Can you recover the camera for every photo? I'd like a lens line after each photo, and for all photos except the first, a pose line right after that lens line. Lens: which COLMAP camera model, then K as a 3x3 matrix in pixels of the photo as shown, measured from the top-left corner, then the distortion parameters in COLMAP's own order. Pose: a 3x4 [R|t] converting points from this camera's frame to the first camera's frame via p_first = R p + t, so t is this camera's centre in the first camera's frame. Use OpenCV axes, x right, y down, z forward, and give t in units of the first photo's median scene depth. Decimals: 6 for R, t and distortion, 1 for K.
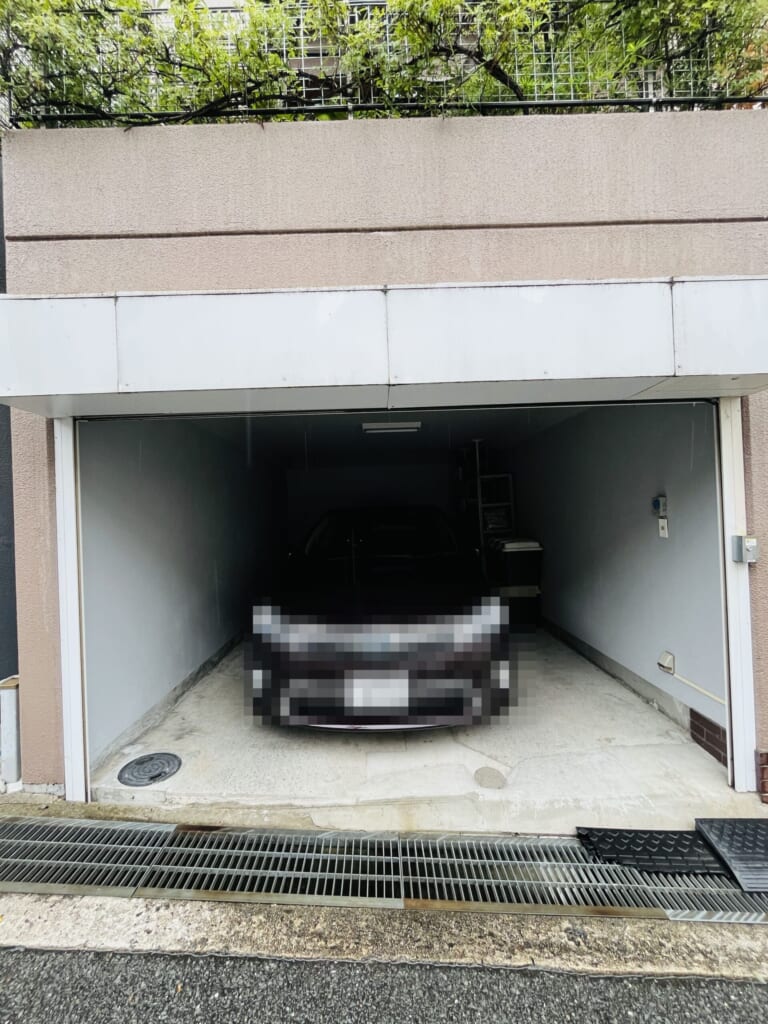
lens RADIAL K [[415.0, 0, 388.0], [0, 415.0, 510.3], [0, 0, 1]] dist [-0.001272, -0.000516]
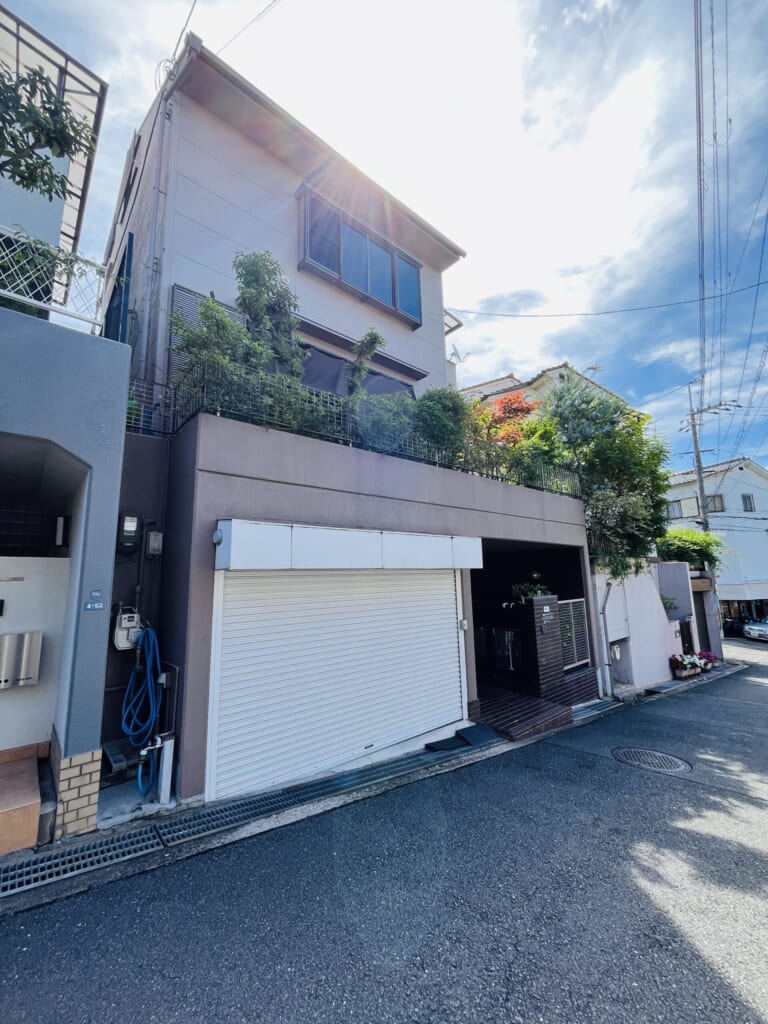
lens RADIAL K [[415.0, 0, 385.4], [0, 415.0, 509.1], [0, 0, 1]] dist [-0.001272, -0.000516]
pose [[0.764256, 0.121641, 0.633337, -1.788952], [-0.003665, 0.982854, -0.184348, -0.198637], [-0.644902, 0.138568, 0.751598, -1.108351]]
